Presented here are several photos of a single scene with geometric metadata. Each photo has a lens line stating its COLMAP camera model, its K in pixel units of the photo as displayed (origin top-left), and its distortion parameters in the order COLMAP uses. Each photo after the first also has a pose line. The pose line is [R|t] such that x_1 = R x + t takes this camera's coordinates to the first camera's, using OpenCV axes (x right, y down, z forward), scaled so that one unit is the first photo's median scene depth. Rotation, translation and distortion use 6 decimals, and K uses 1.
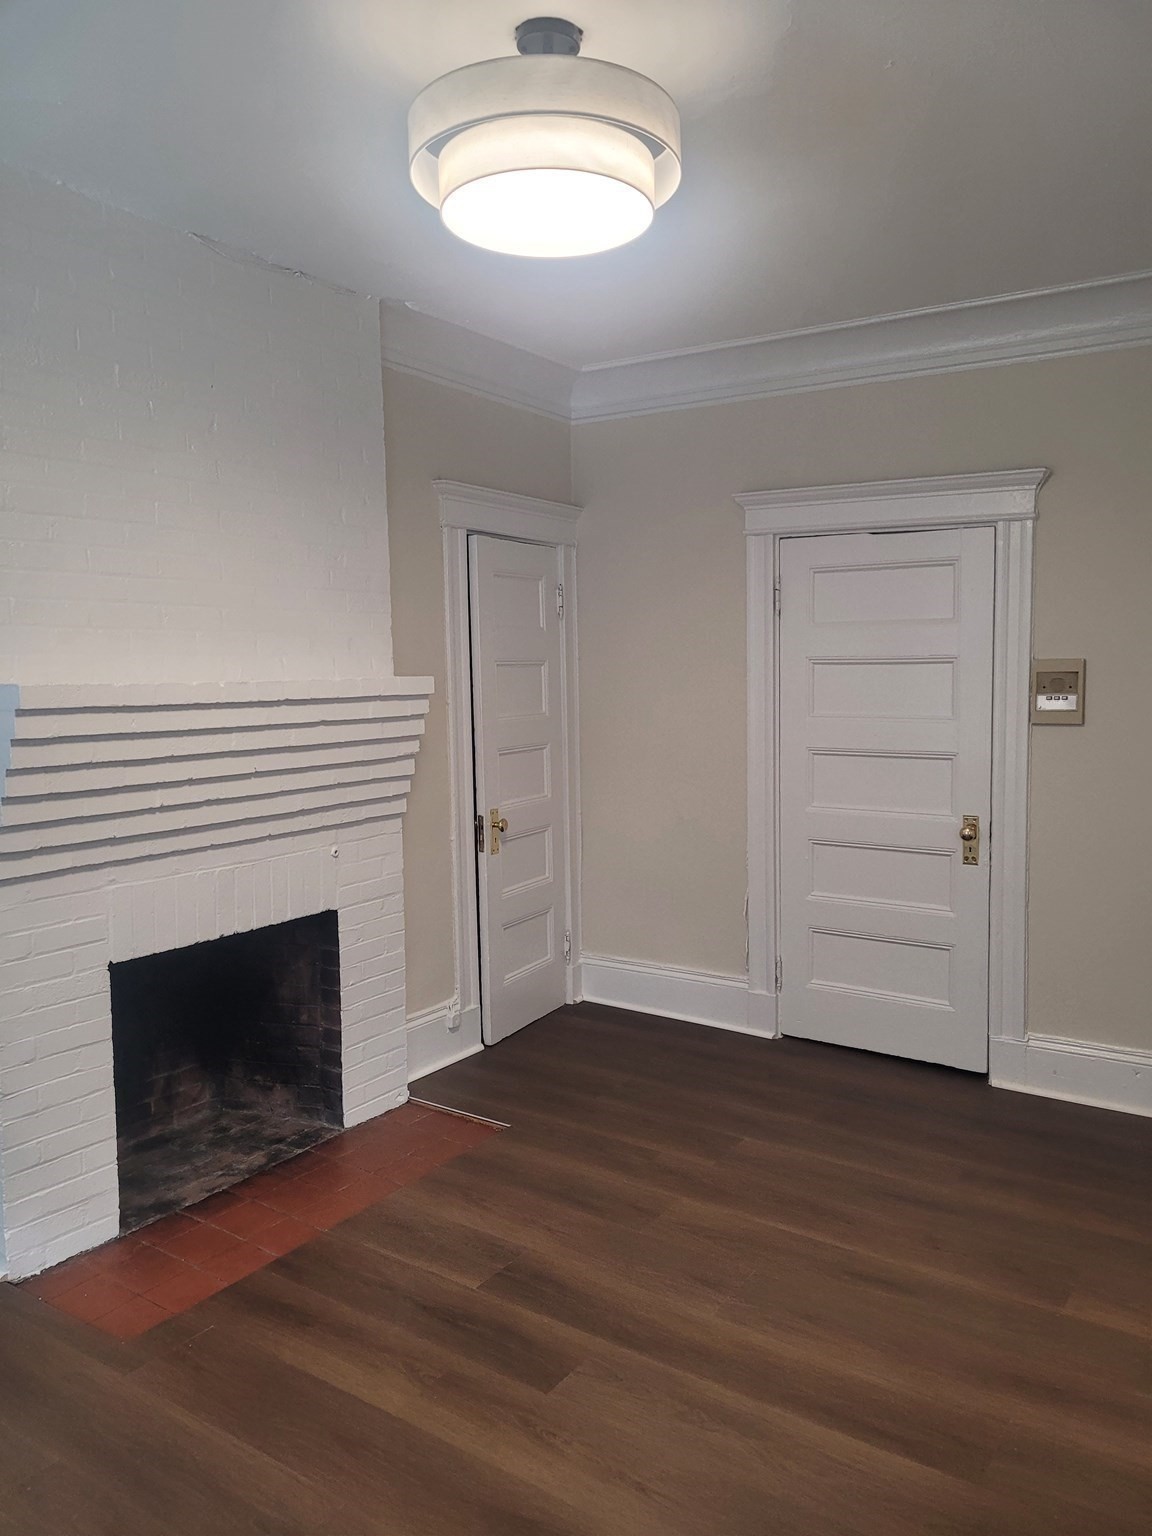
lens RADIAL K [[1162.8, 0, 629.7], [0, 1162.8, 763.8], [0, 0, 1]] dist [0.065866, -0.003949]
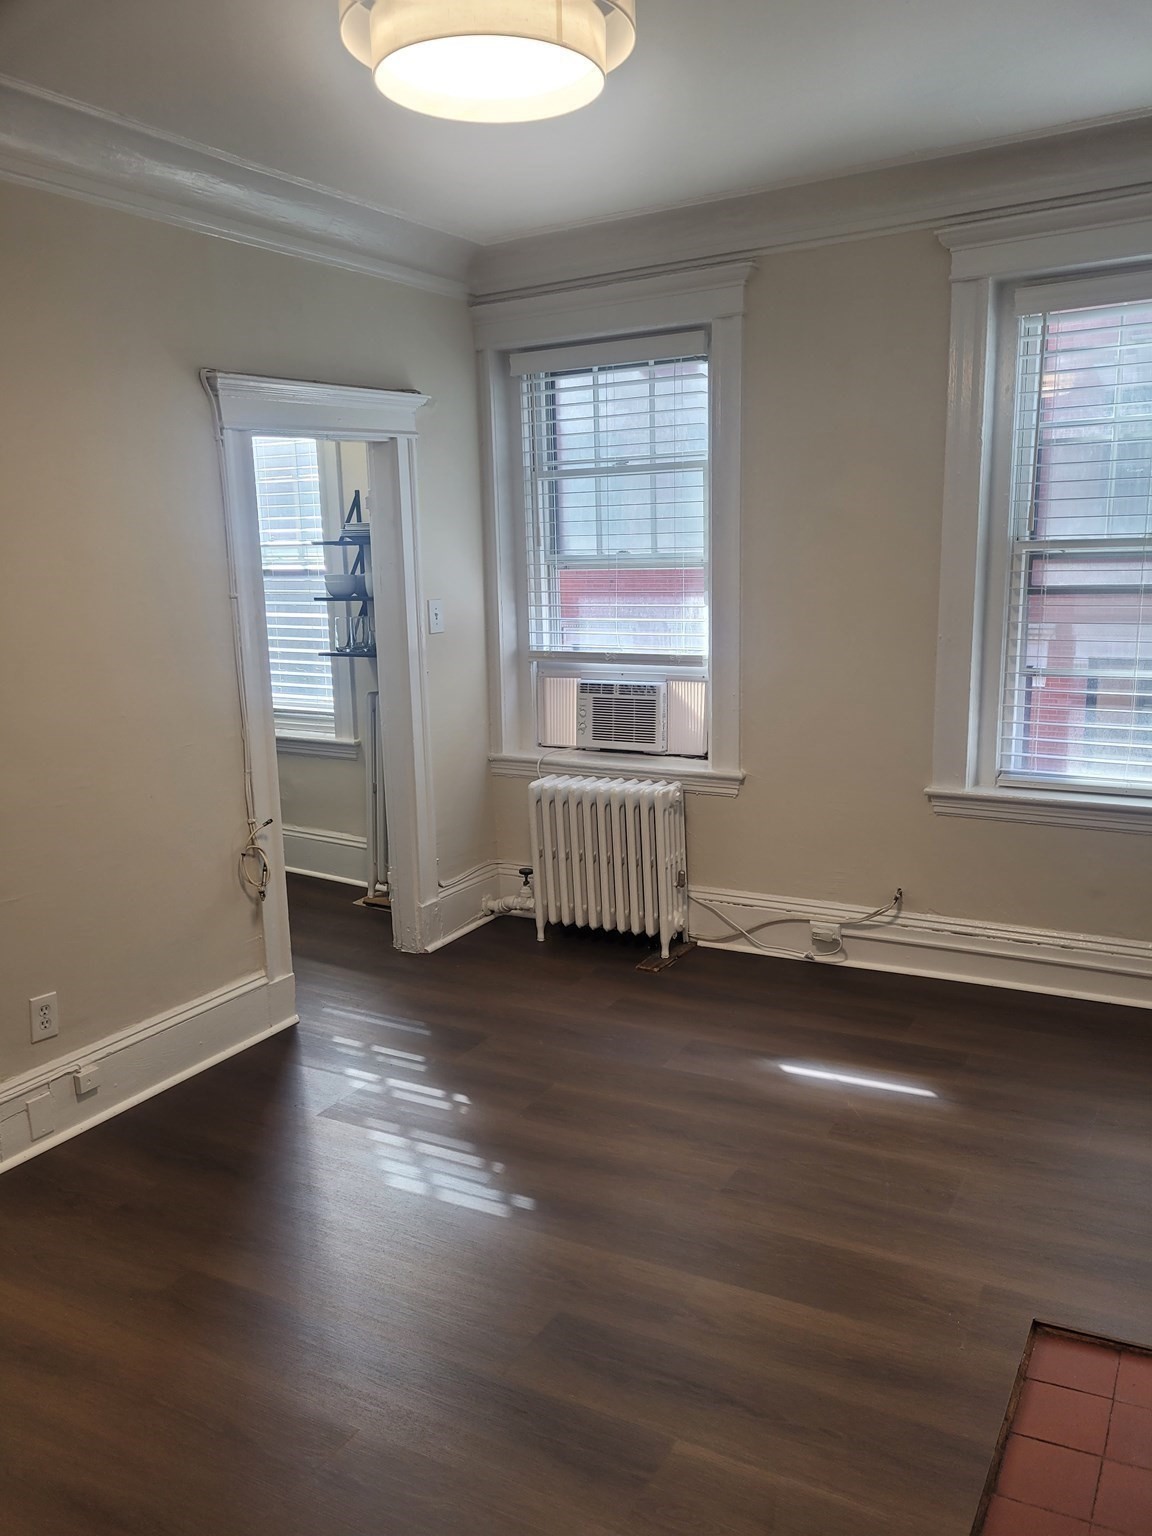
lens RADIAL K [[1148.7, 0, 610.2], [0, 1148.7, 765.4], [0, 0, 1]] dist [0.006500, 0.001314]
pose [[-0.997985, 0.043189, -0.046484, -0.060401], [0.029769, 0.965662, 0.258090, -0.113175], [0.056034, 0.256186, -0.965002, 1.264000]]
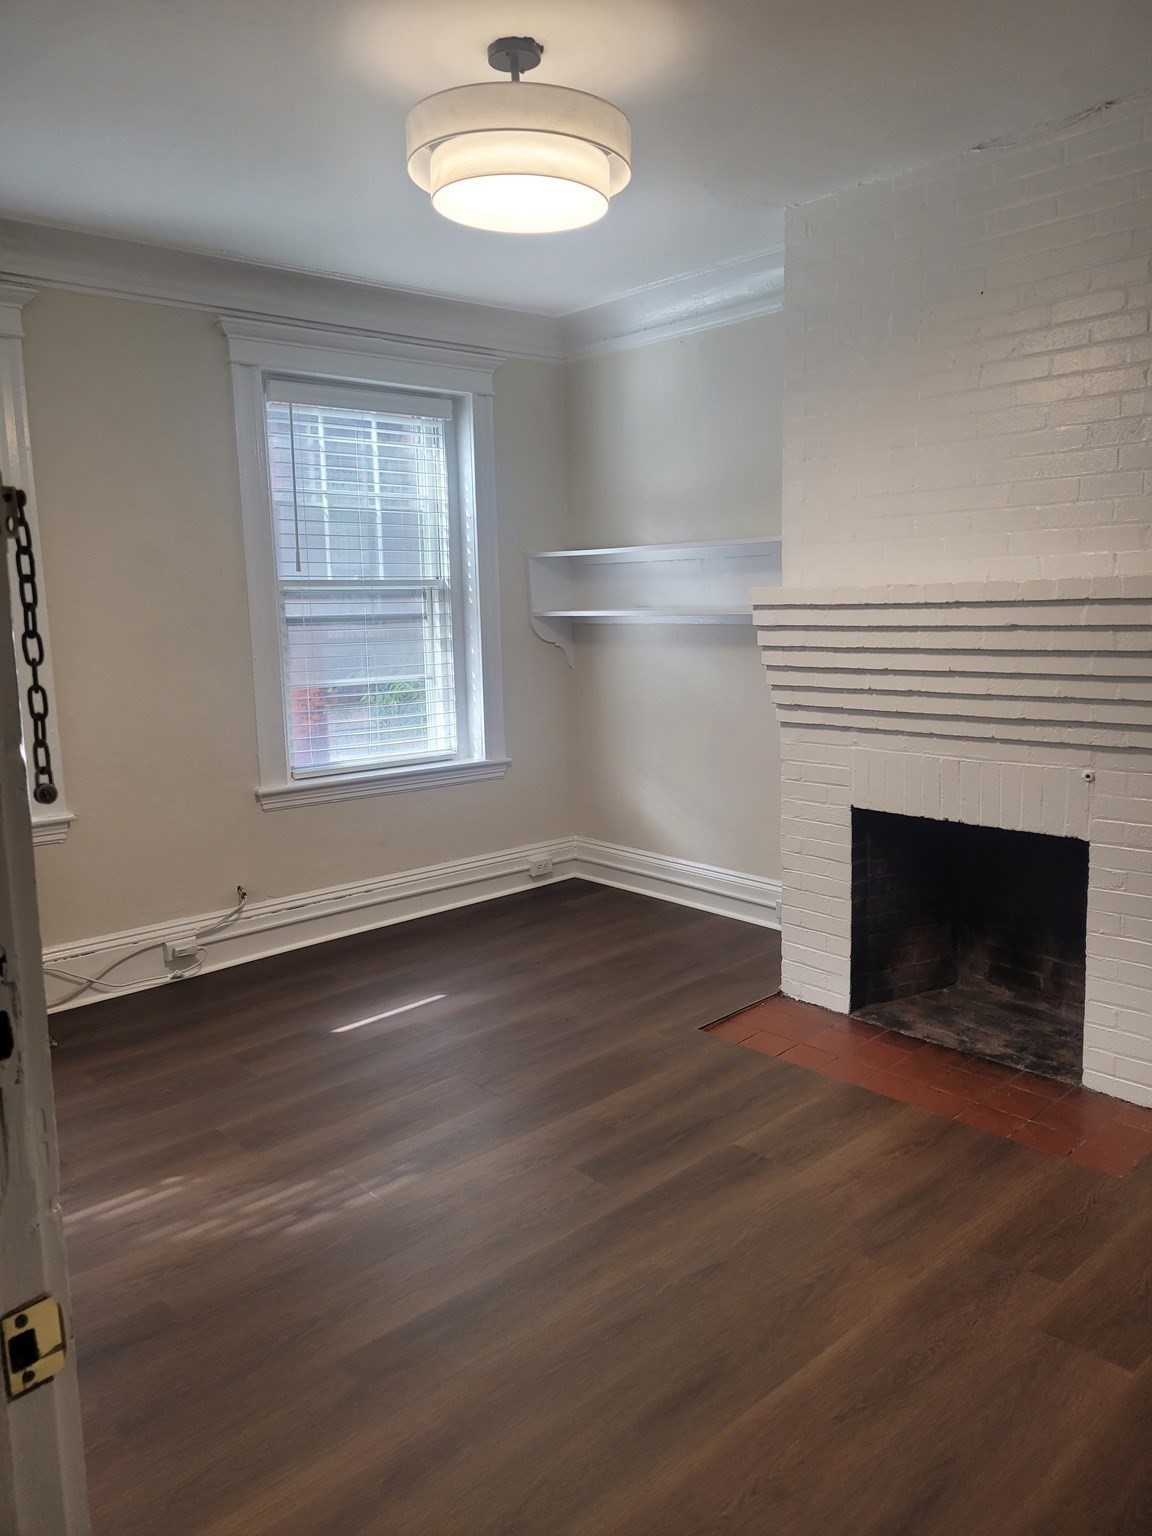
lens RADIAL K [[1167.2, 0, 574.3], [0, 1167.2, 744.2], [0, 0, 1]] dist [0.040923, 0.003119]
pose [[-0.274780, 0.140092, -0.951247, 0.723056], [-0.050378, 0.985872, 0.159743, -0.073264], [0.960186, 0.091817, -0.263841, 0.892954]]
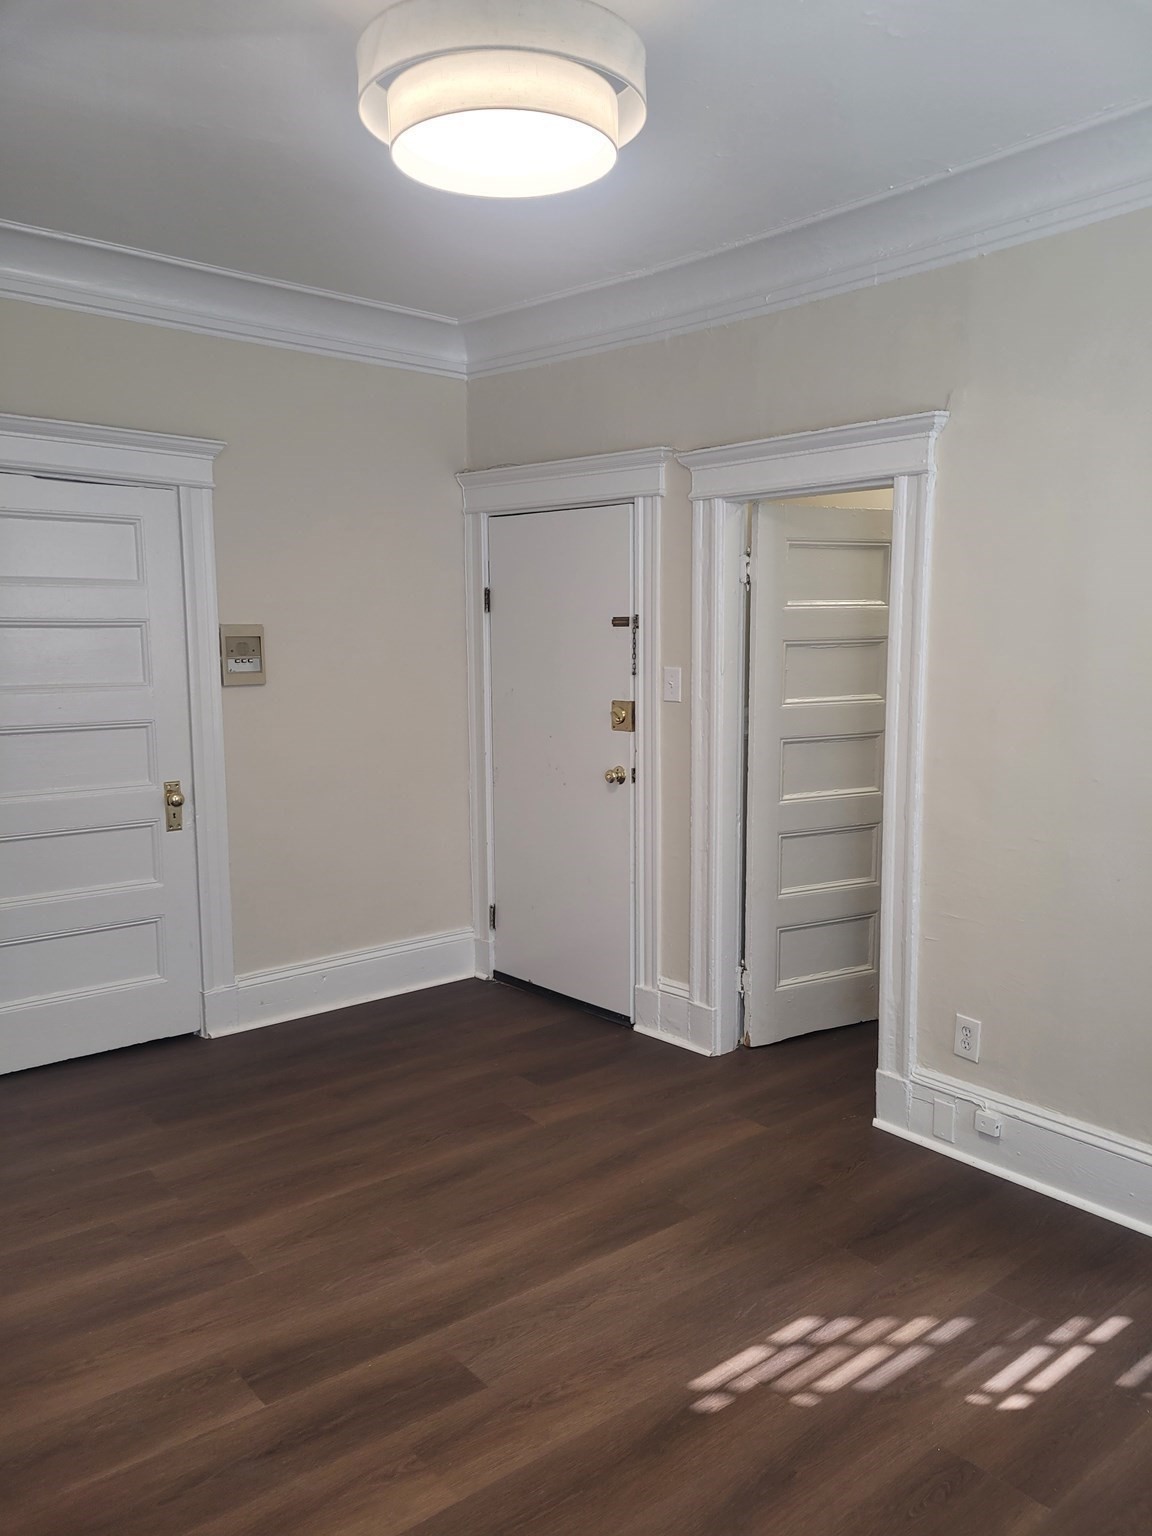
lens RADIAL K [[1149.4, 0, 574.0], [0, 1149.4, 774.4], [0, 0, 1]] dist [0.068427, -0.051913]
pose [[0.305189, -0.114214, 0.945418, -0.618847], [0.077559, 0.992465, 0.094861, -0.033421], [-0.949128, 0.044375, 0.311748, 0.427659]]
